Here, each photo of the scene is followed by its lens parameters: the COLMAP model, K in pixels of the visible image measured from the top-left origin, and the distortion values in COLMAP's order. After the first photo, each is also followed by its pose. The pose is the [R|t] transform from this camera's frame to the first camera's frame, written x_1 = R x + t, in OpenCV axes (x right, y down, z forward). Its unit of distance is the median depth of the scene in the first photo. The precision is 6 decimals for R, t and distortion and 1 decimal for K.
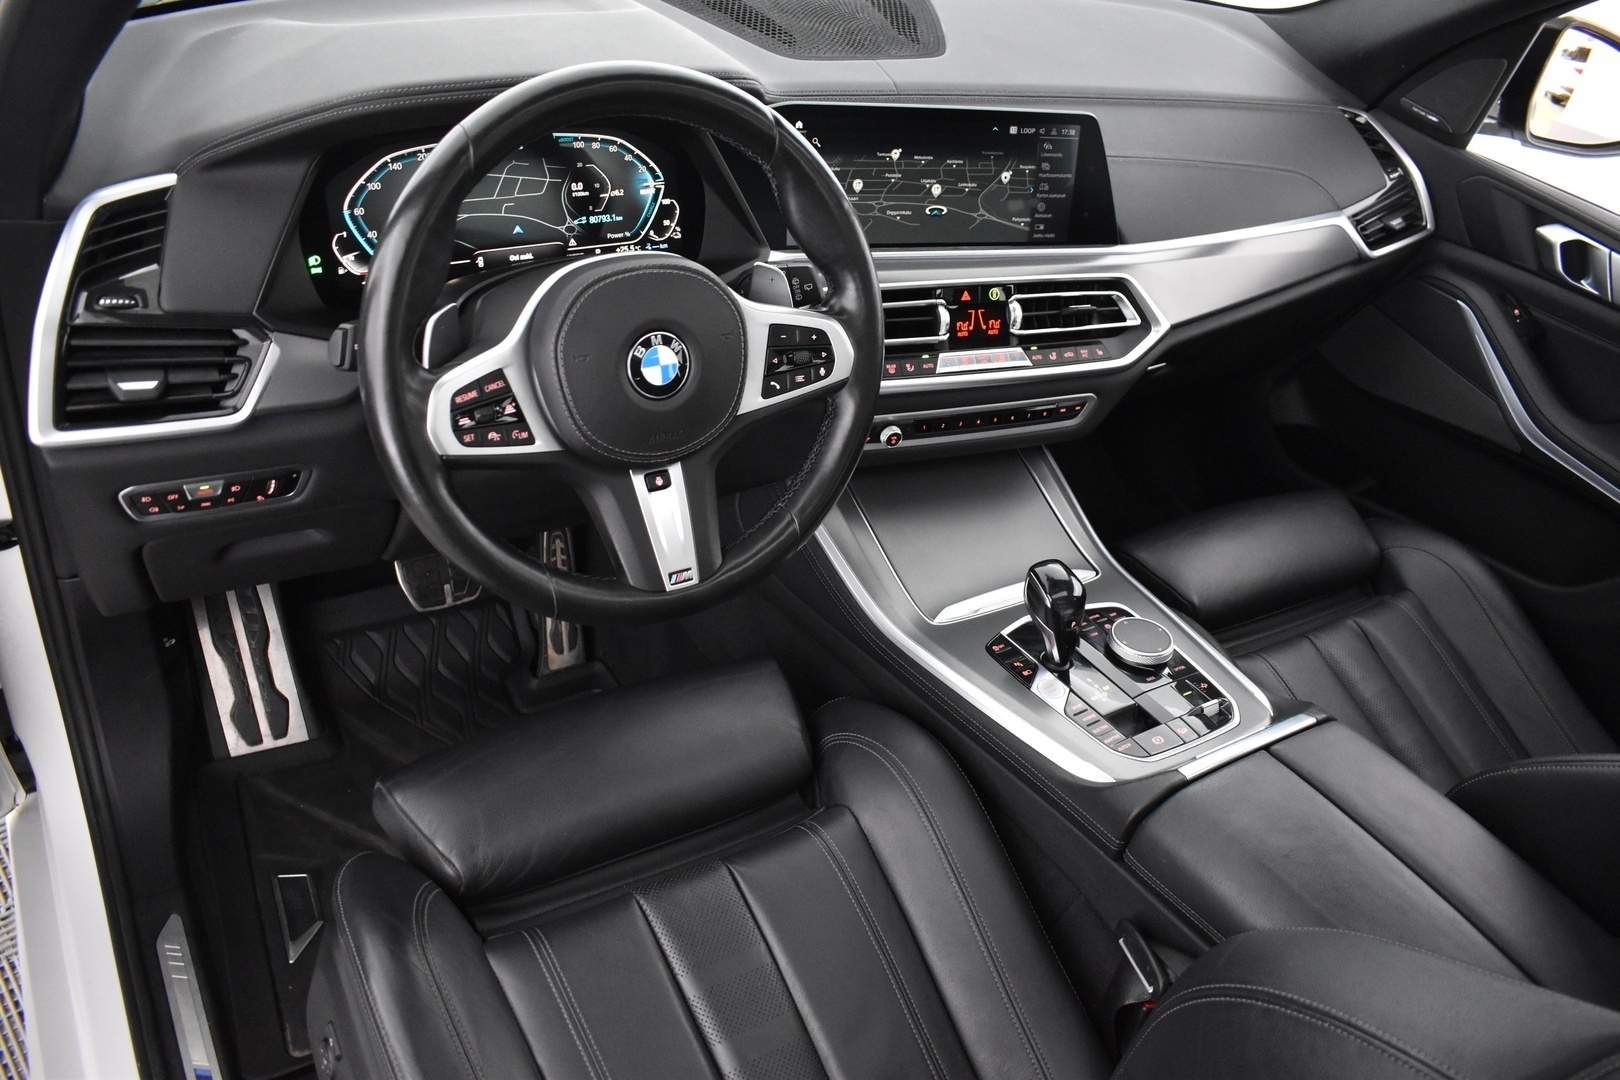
lens RADIAL K [[1248.9, 0, 810.0], [0, 1248.9, 540.0], [0, 0, 1]] dist [-0.096683, 0.011725]
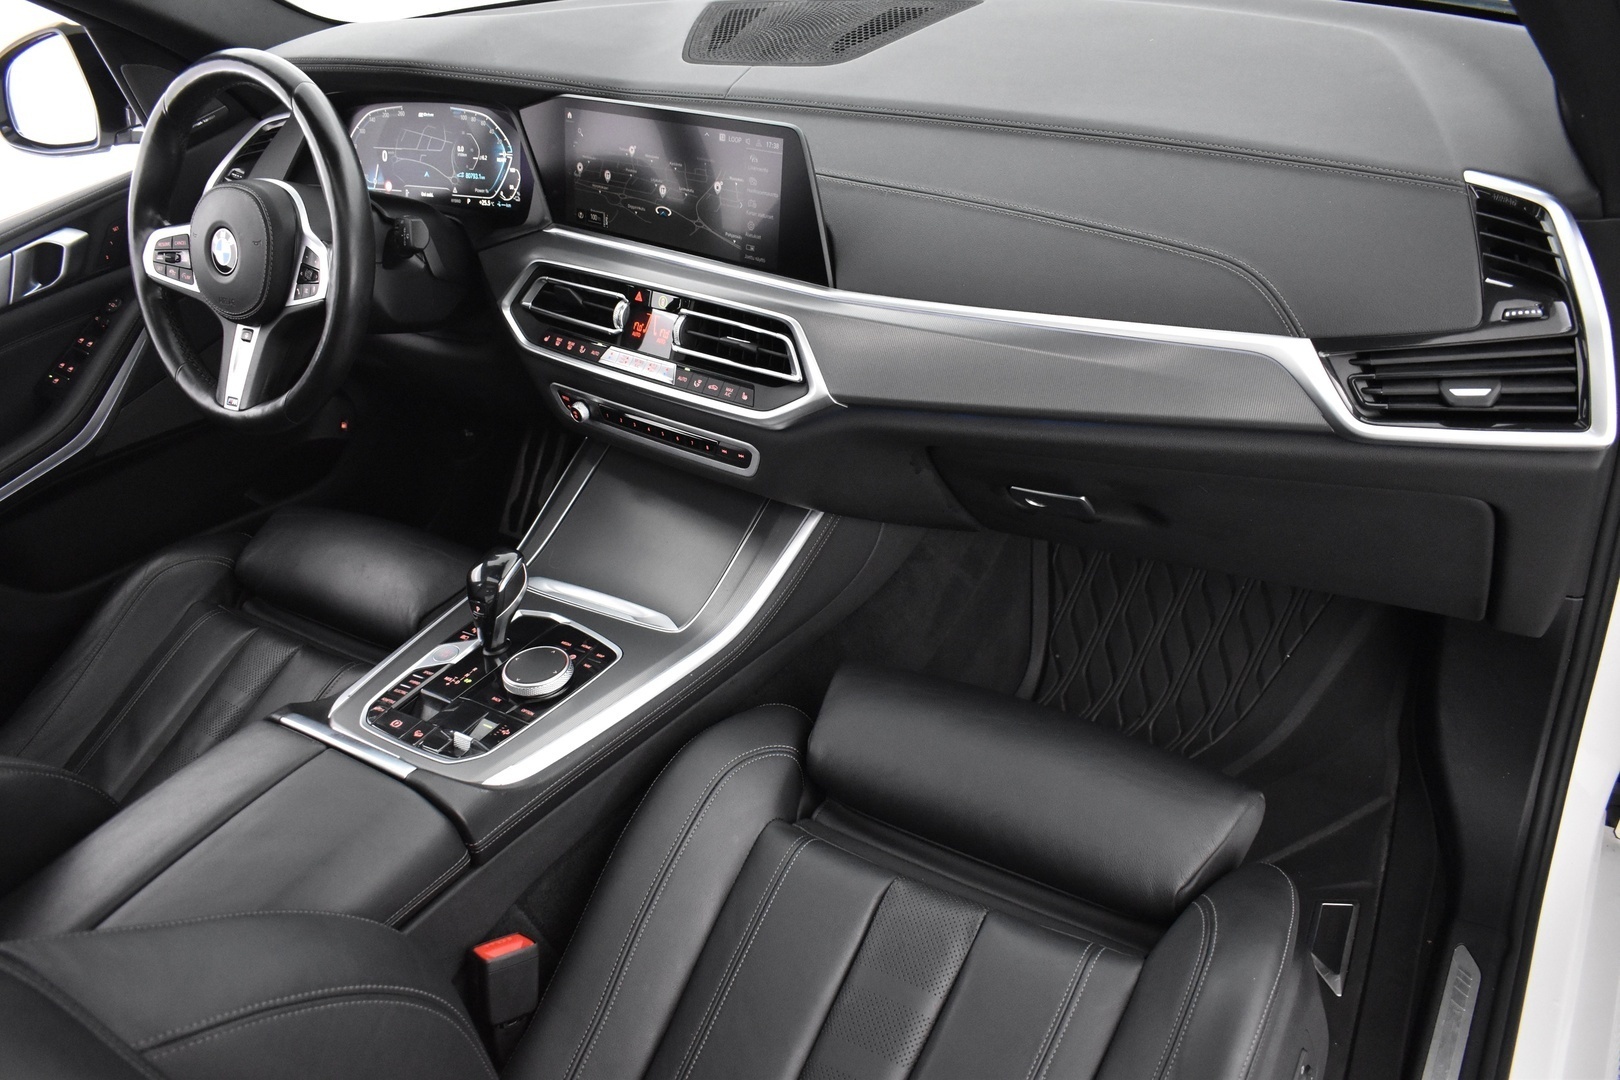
lens RADIAL K [[1248.9, 0, 810.0], [0, 1248.9, 540.0], [0, 0, 1]] dist [-0.096683, 0.011725]
pose [[0.438904, 0.338348, -0.832397, 1.097566], [-0.372716, 0.911491, 0.173973, -0.247084], [0.817586, 0.233890, 0.526165, 0.645991]]
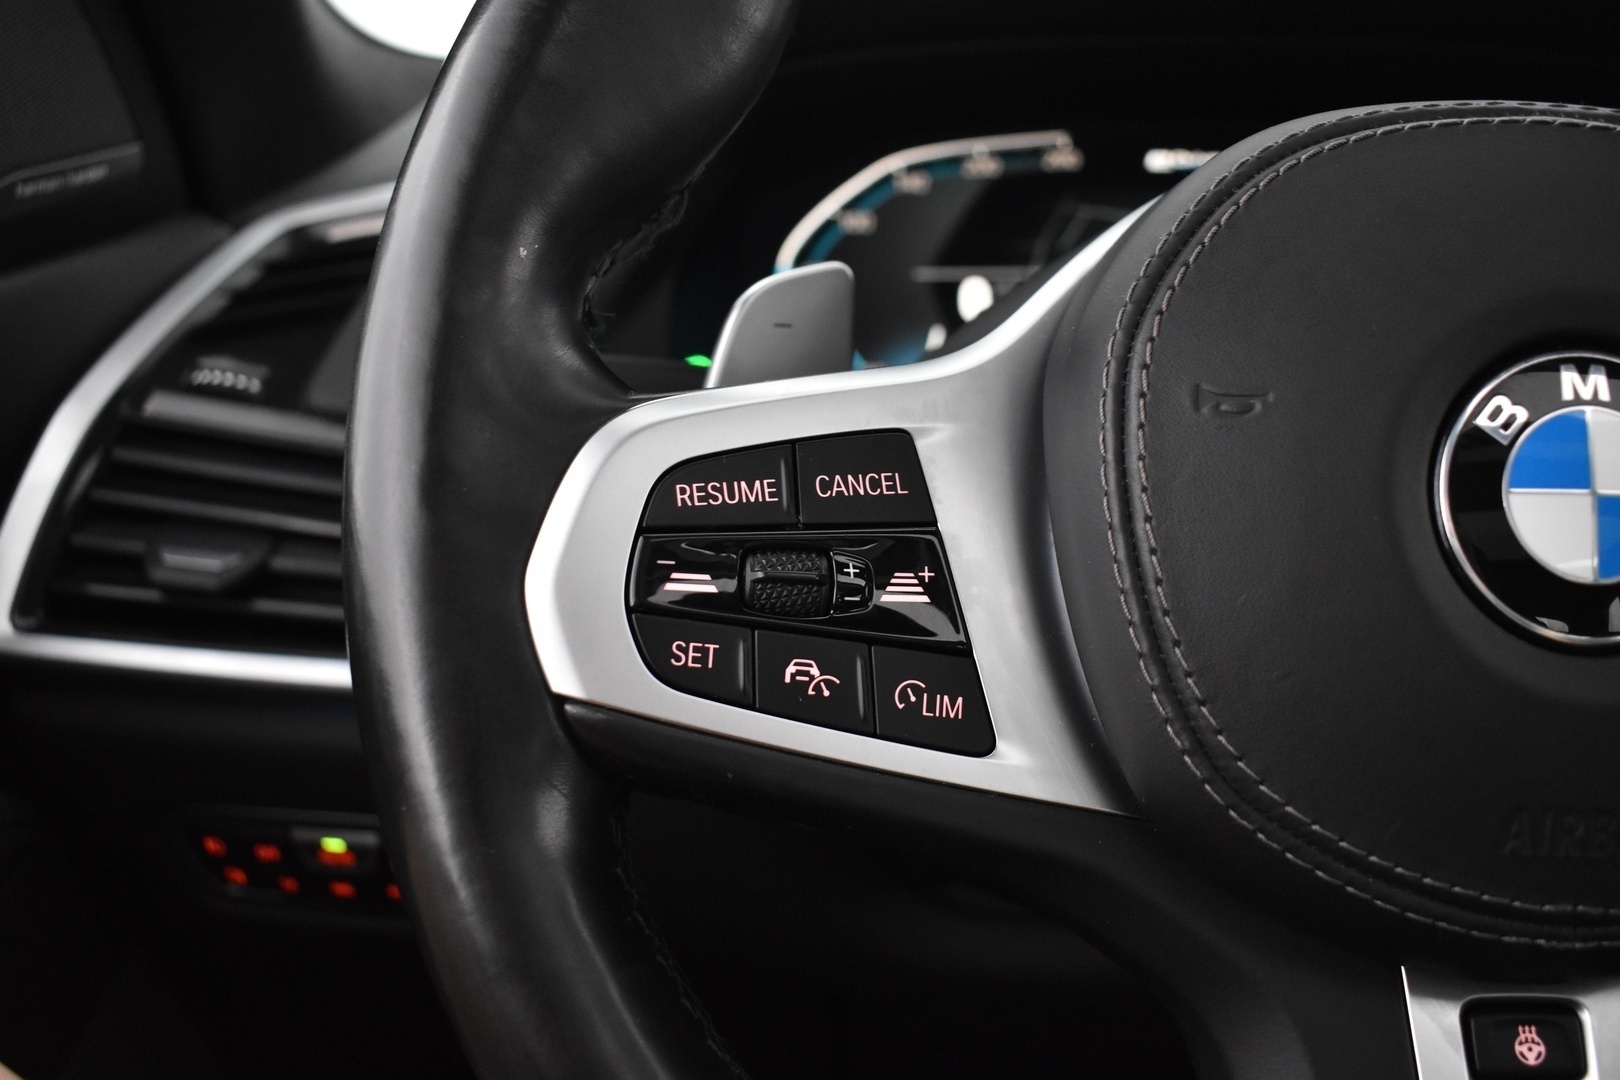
lens RADIAL K [[1436.4, 0, 810.0], [0, 1436.4, 540.0], [0, 0, 1]] dist [-0.084066, -0.014847]
pose [[0.831396, 0.030632, -0.554836, -0.071223], [-0.255115, 0.908074, -0.332143, -0.011051], [0.493658, 0.417689, 0.762783, 0.541288]]
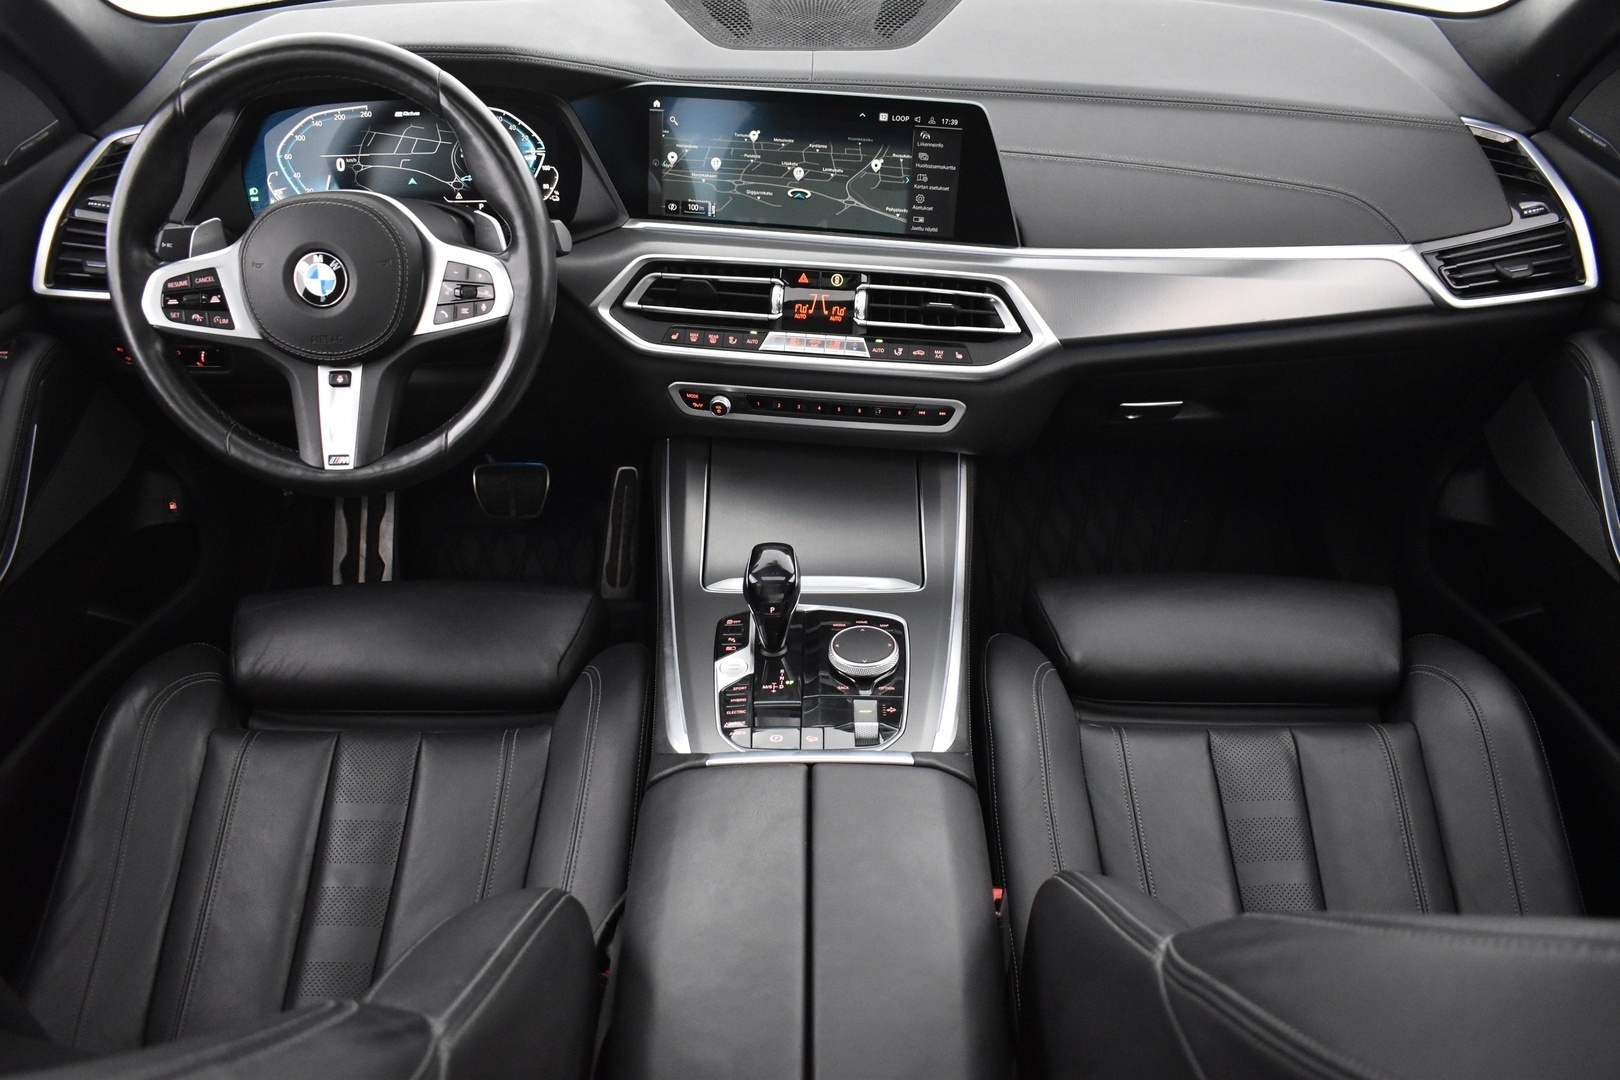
lens RADIAL K [[1248.9, 0, 810.0], [0, 1248.9, 540.0], [0, 0, 1]] dist [-0.096683, 0.011725]
pose [[0.852162, 0.192585, -0.486550, 0.671203], [-0.210267, 0.977467, 0.018631, -0.009767], [0.479174, 0.086429, 0.873454, 0.145769]]
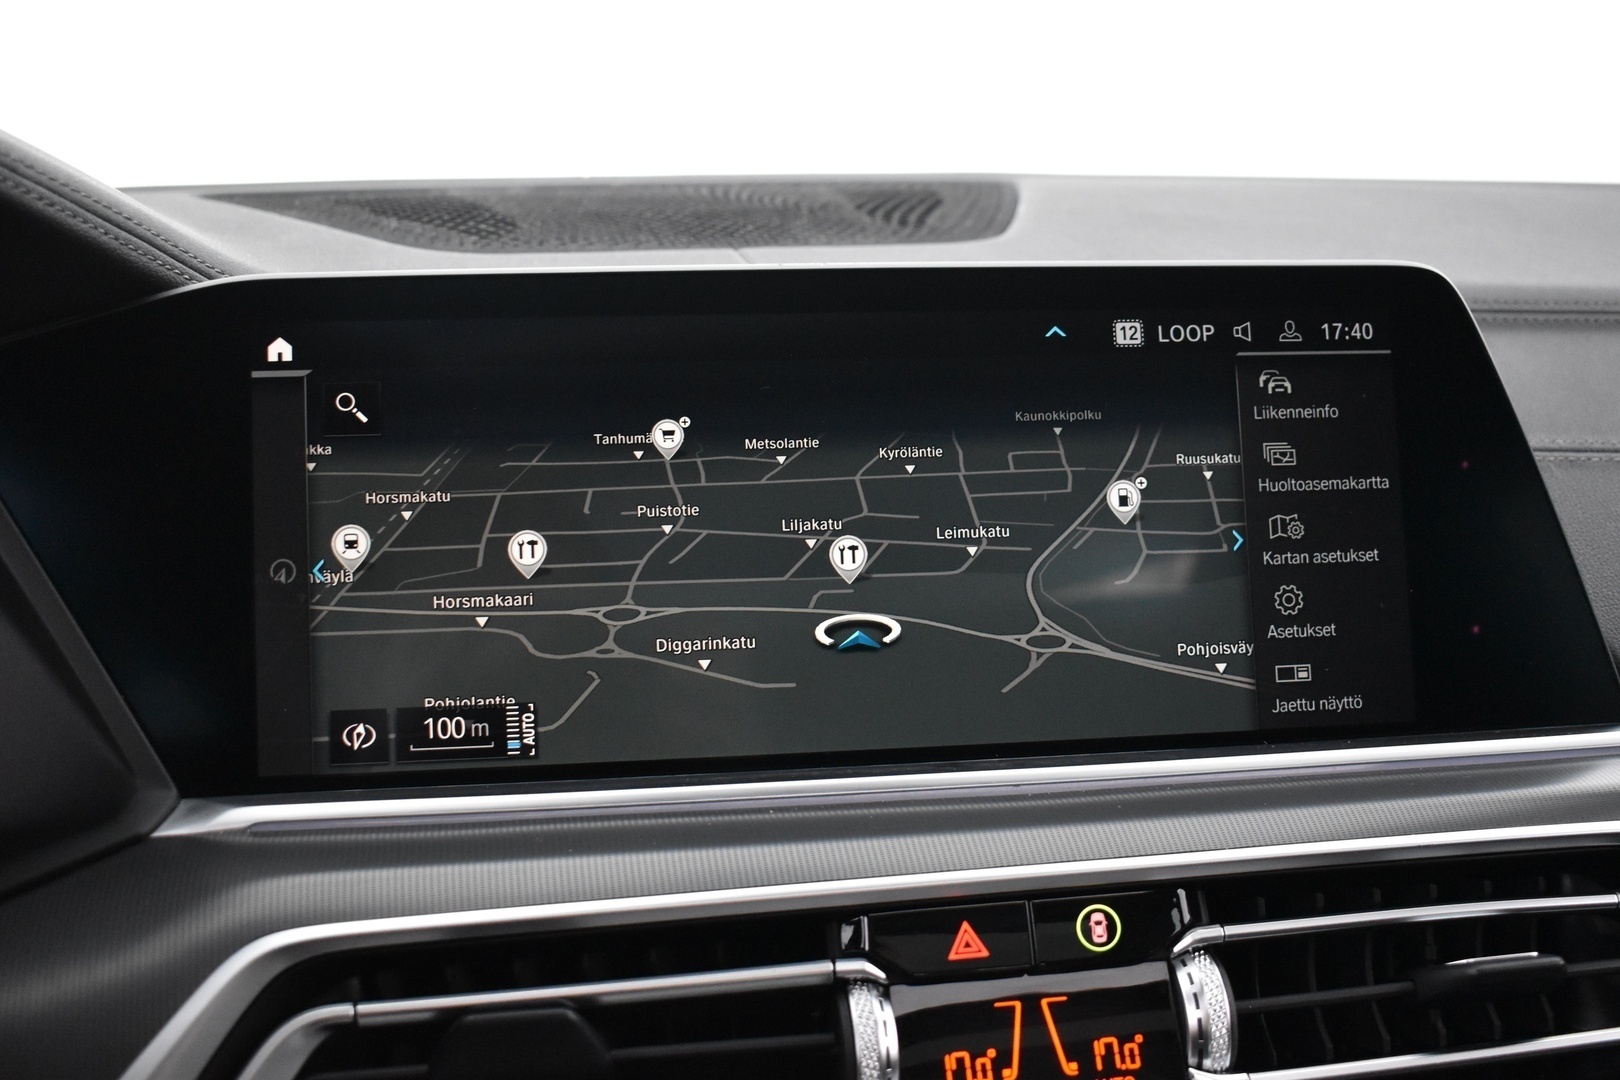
lens RADIAL K [[1786.1, 0, 810.0], [0, 1786.1, 540.0], [0, 0, 1]] dist [-0.062471, -0.007827]
pose [[0.963945, -0.106145, -0.244014, 0.192928], [-0.014351, 0.894926, -0.445983, -0.112176], [0.265714, 0.433405, 0.861136, 0.667160]]
